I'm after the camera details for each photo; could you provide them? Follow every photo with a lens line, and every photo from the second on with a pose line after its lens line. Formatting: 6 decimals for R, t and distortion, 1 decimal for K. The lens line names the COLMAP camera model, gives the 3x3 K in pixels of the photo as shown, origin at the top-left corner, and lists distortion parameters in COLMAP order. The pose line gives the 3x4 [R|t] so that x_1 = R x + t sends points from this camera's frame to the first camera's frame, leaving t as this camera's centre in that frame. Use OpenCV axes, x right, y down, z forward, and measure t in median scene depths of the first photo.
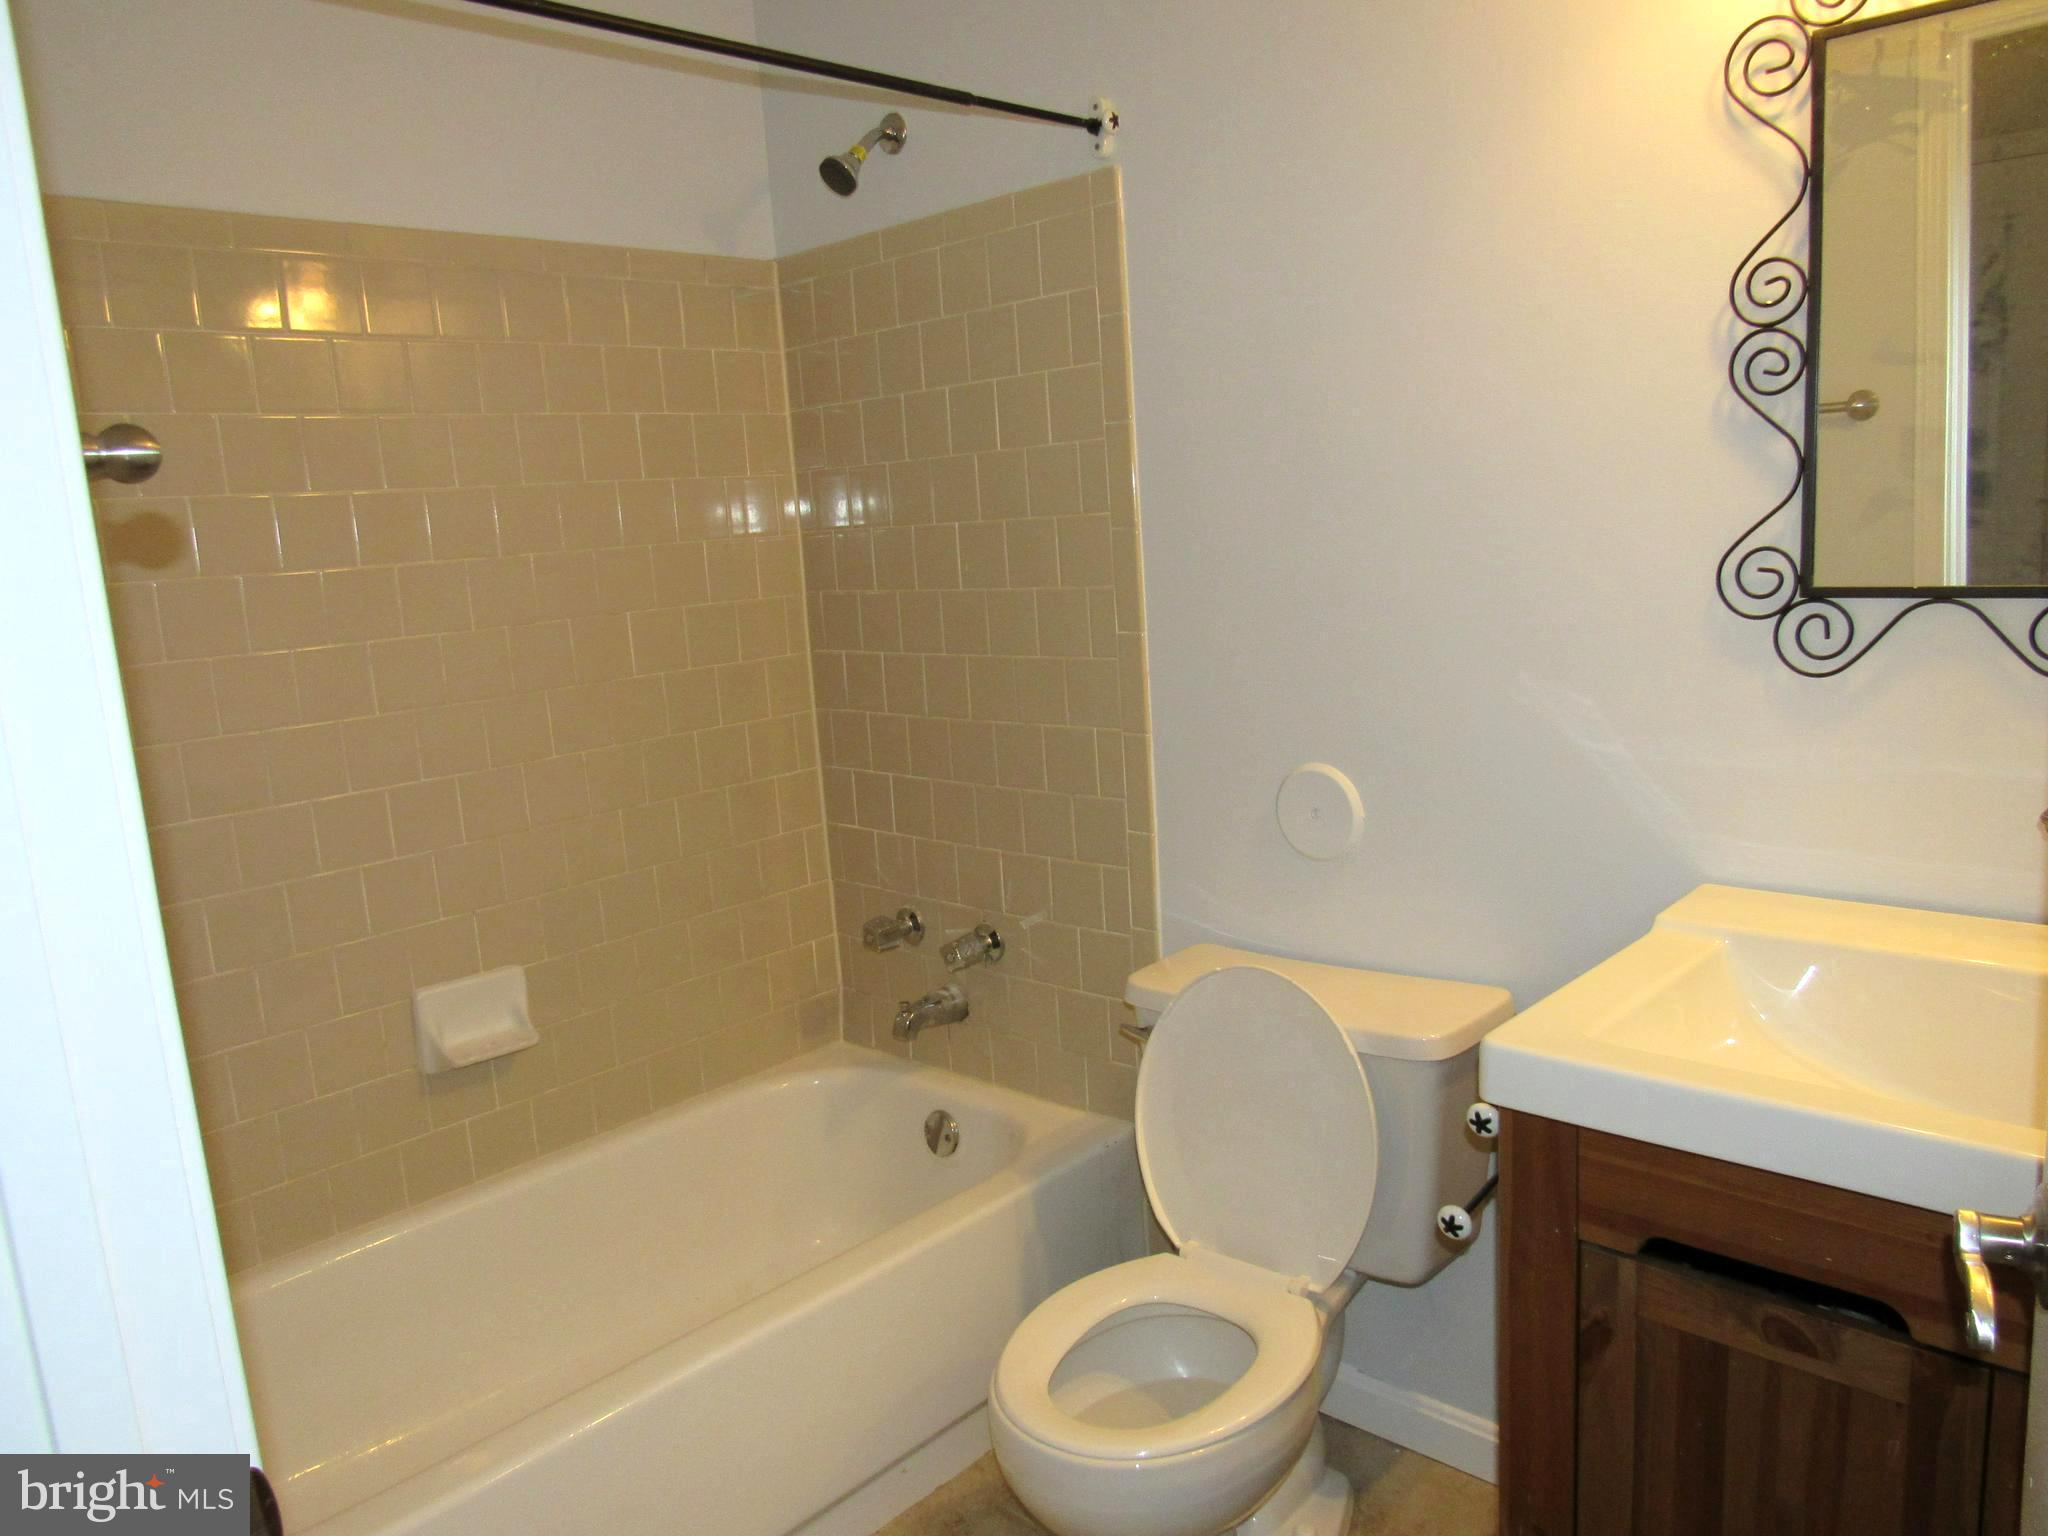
lens RADIAL K [[1463.7, 0, 1018.9], [0, 1463.7, 773.8], [0, 0, 1]] dist [-0.029888, 0.013638]
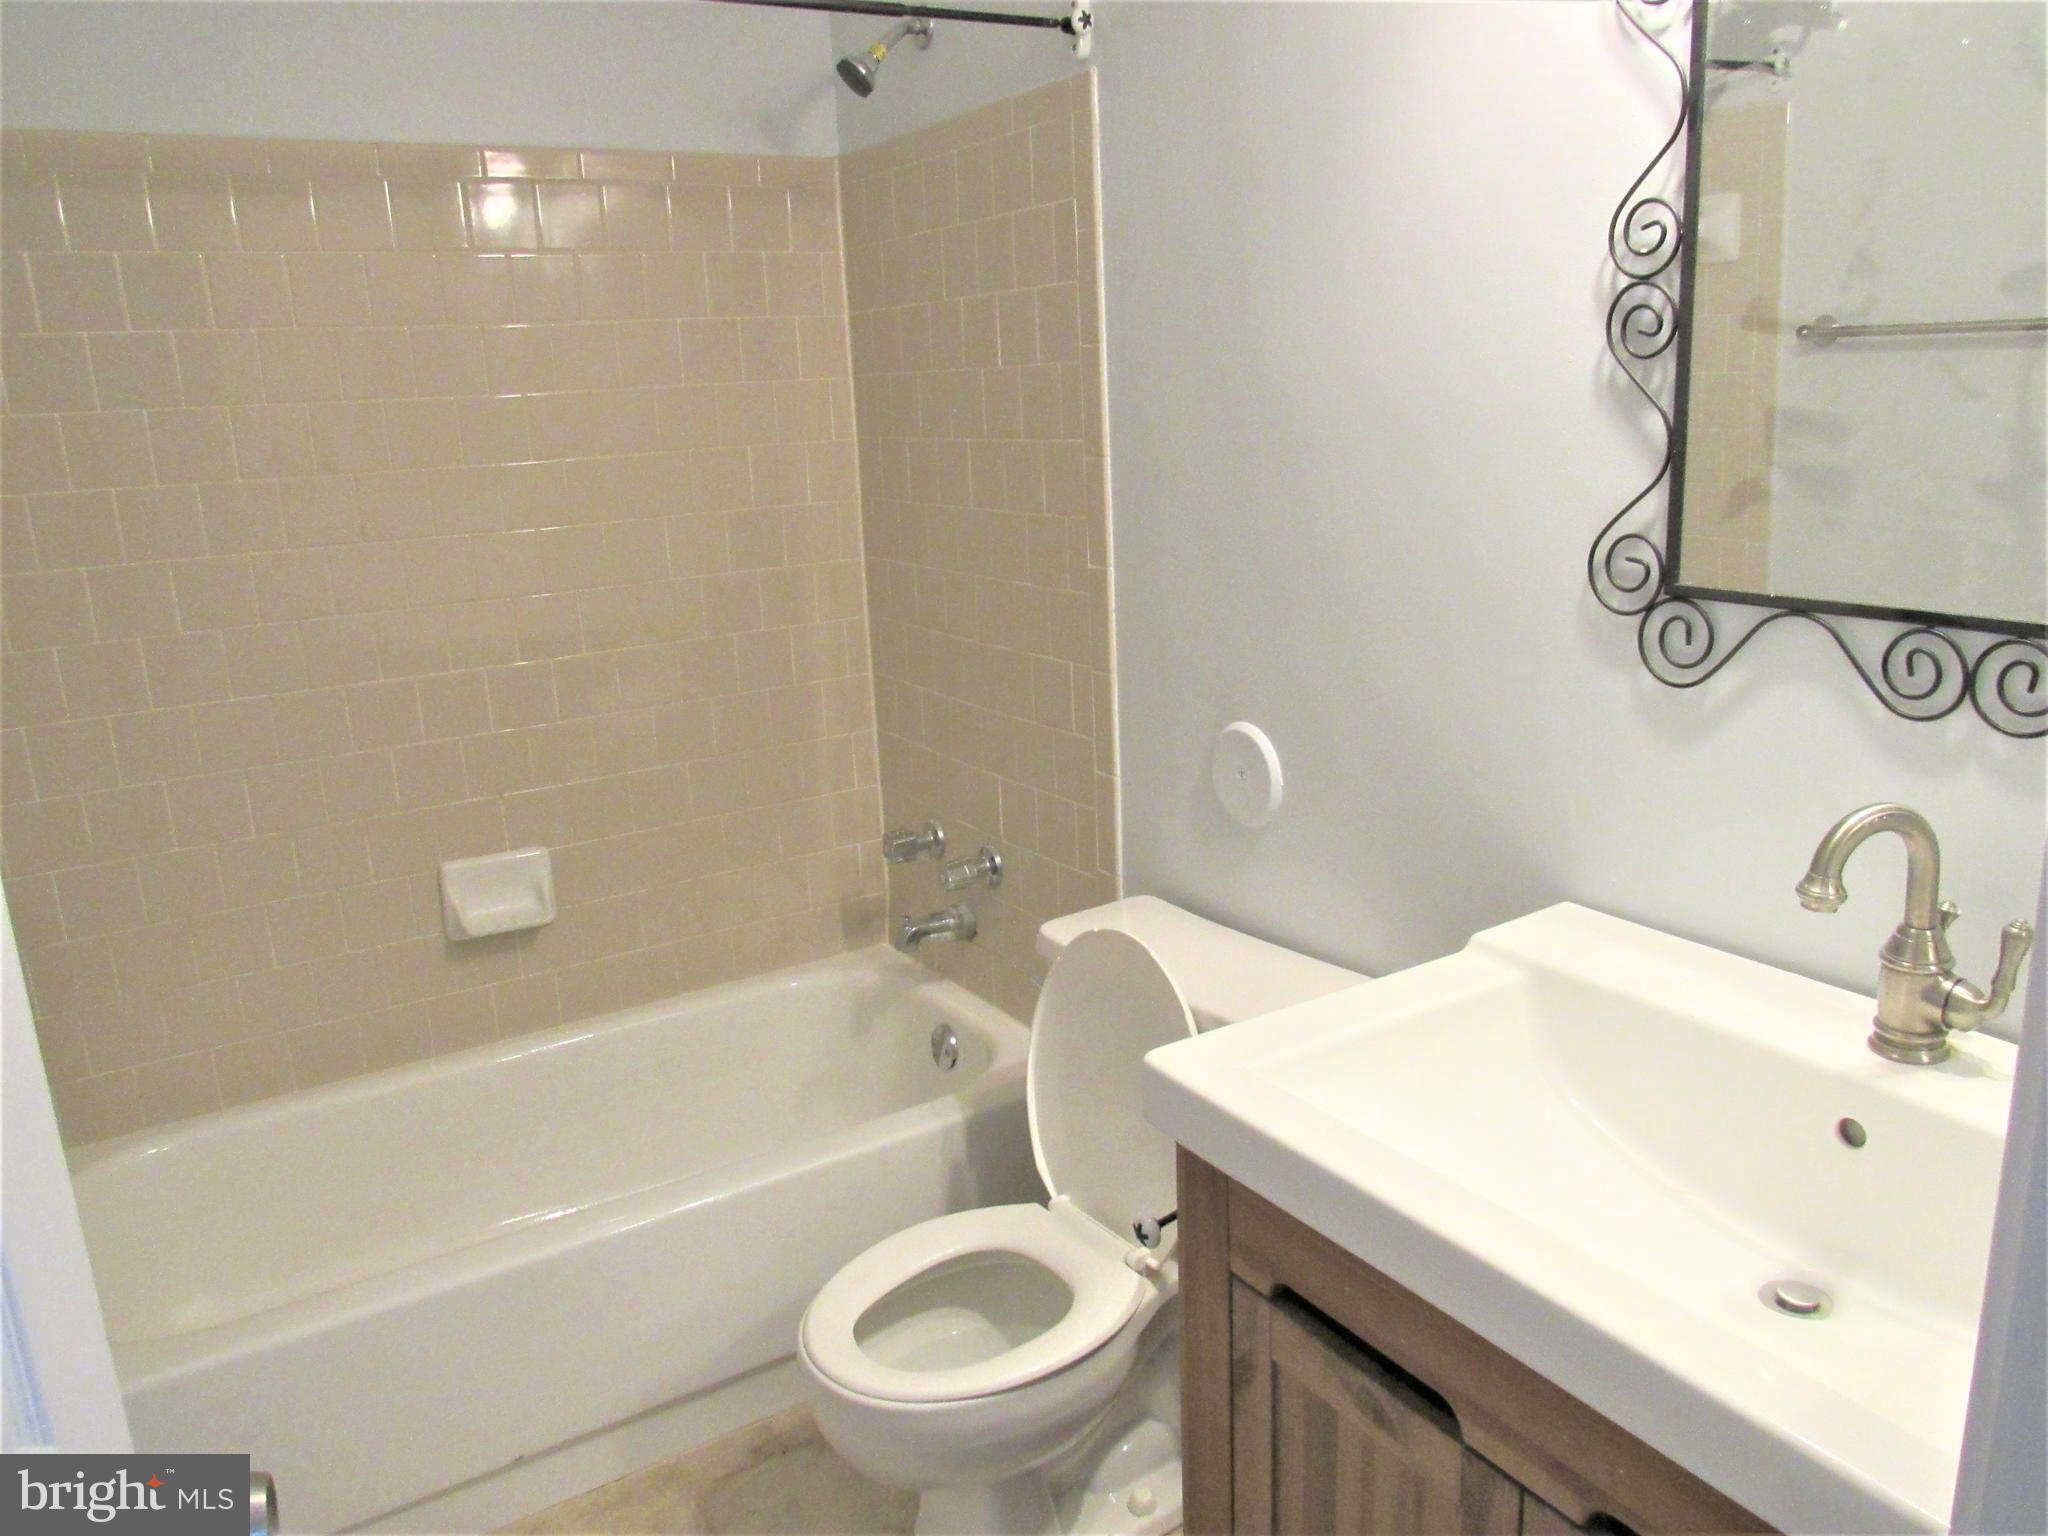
lens RADIAL K [[1520.5, 0, 1028.1], [0, 1520.5, 771.4], [0, 0, 1]] dist [-0.022628, -0.000284]
pose [[0.967913, 0.083413, -0.237039, 0.306392], [-0.061967, 0.993398, 0.096538, -0.062956], [0.243526, -0.078752, 0.966692, 0.017063]]
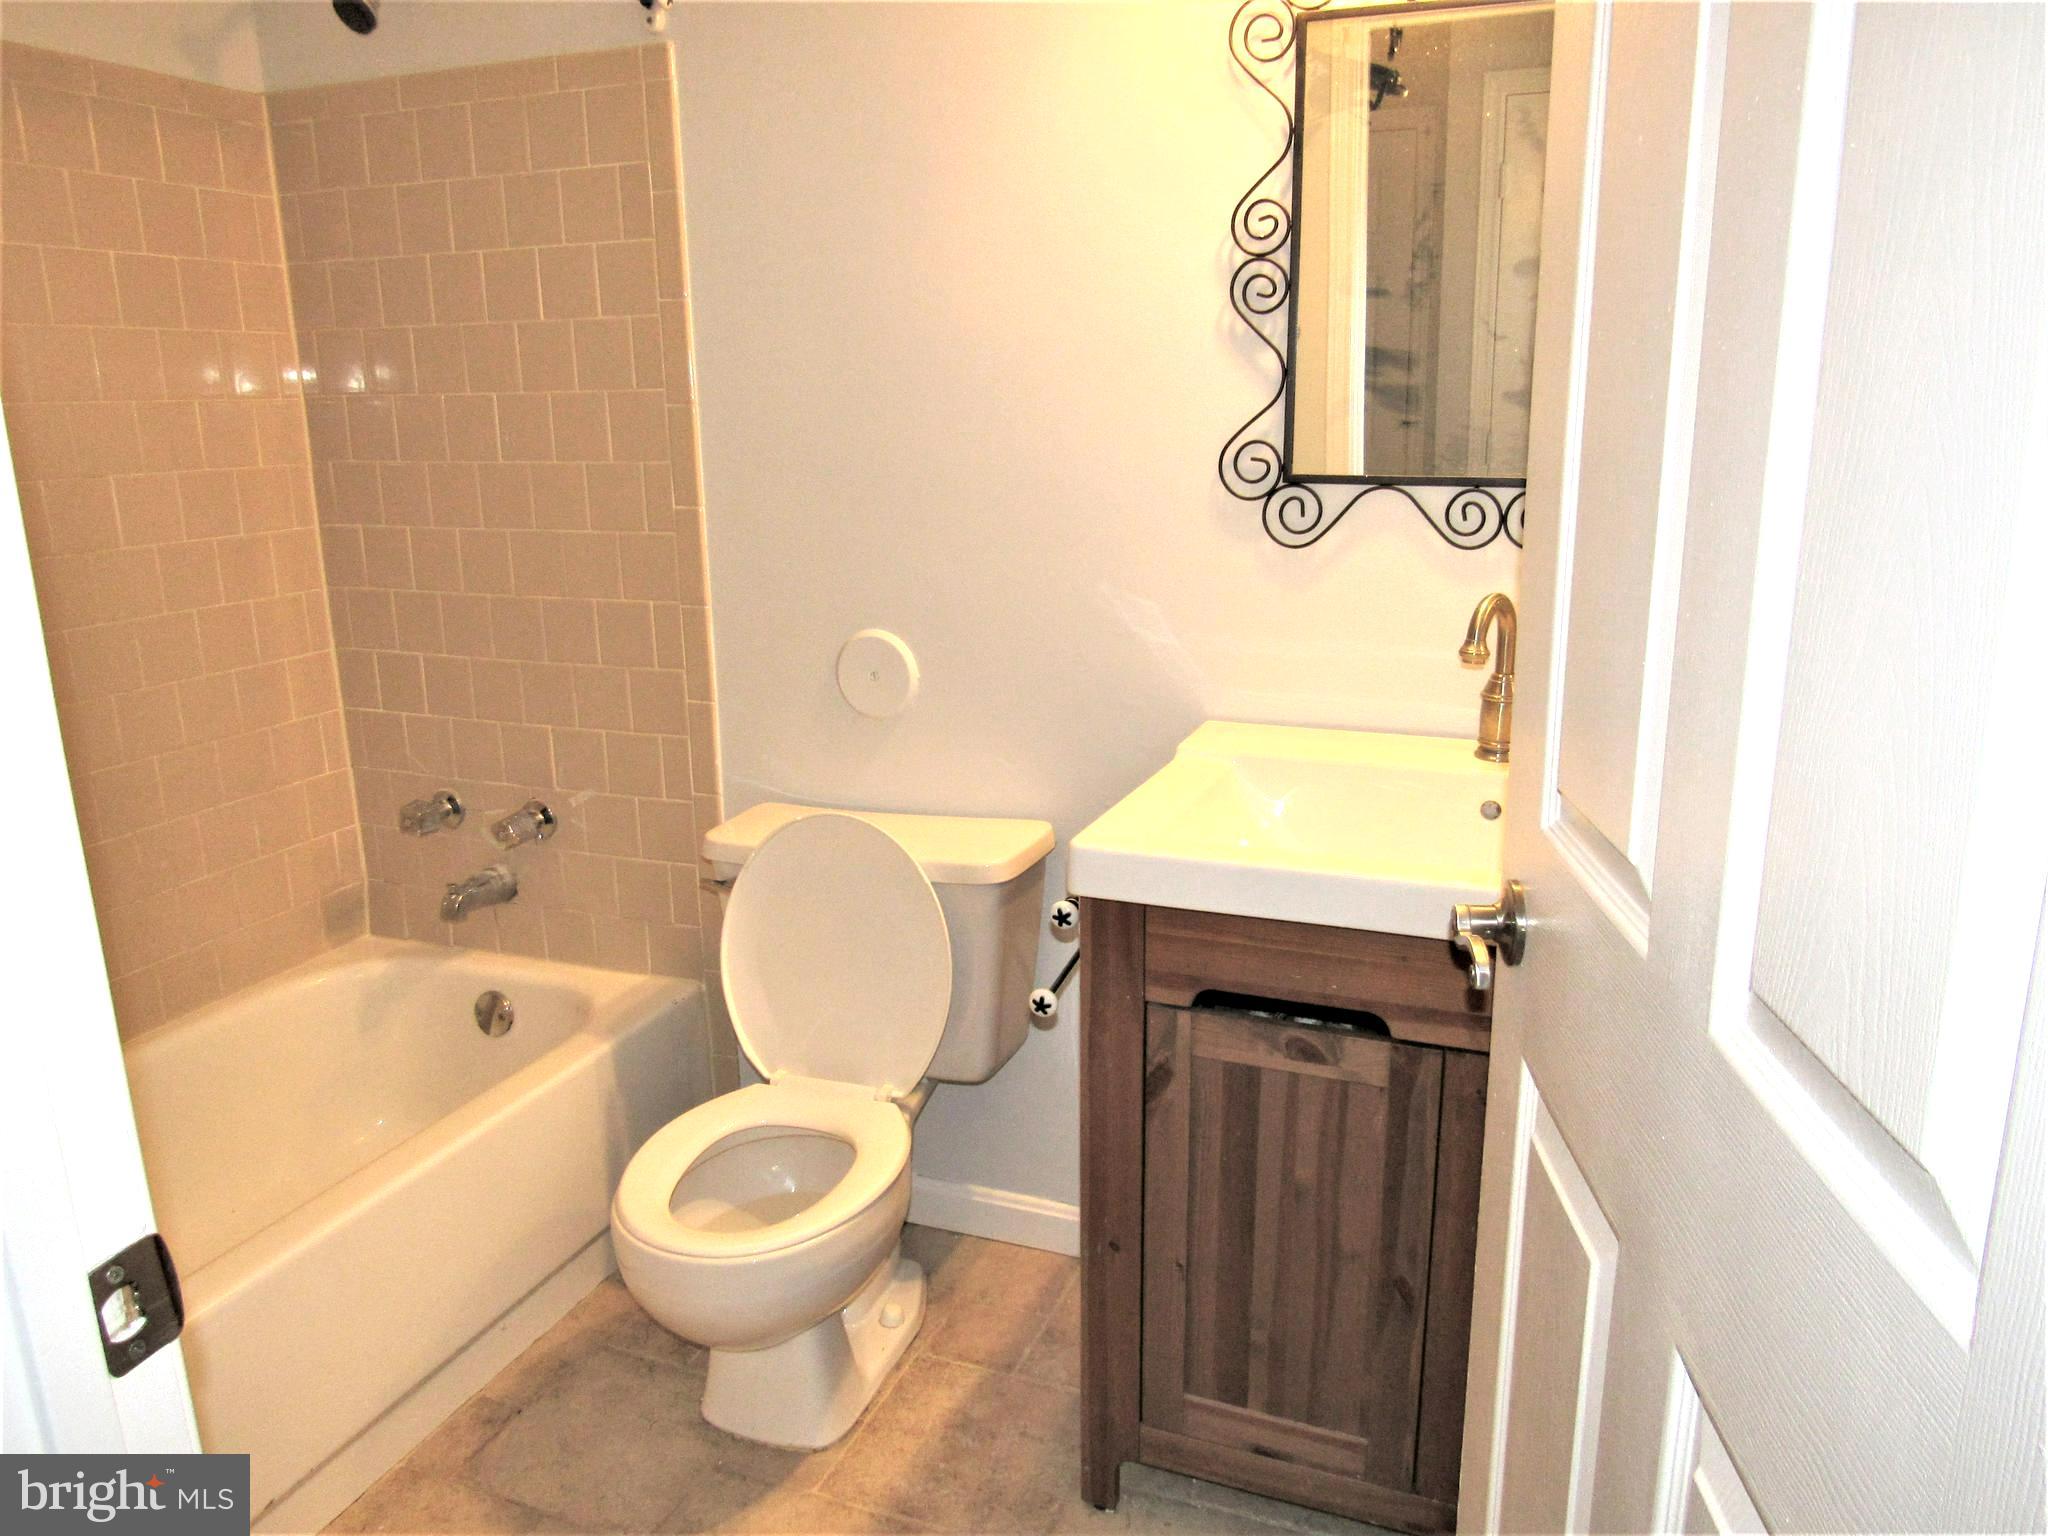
lens RADIAL K [[1463.7, 0, 1017.1], [0, 1463.7, 775.5], [0, 0, 1]] dist [-0.029888, 0.013638]
pose [[0.928027, -0.039509, 0.370412, -0.107671], [0.016605, 0.997759, 0.064820, 0.032620], [-0.372143, -0.054004, 0.926603, -0.058618]]
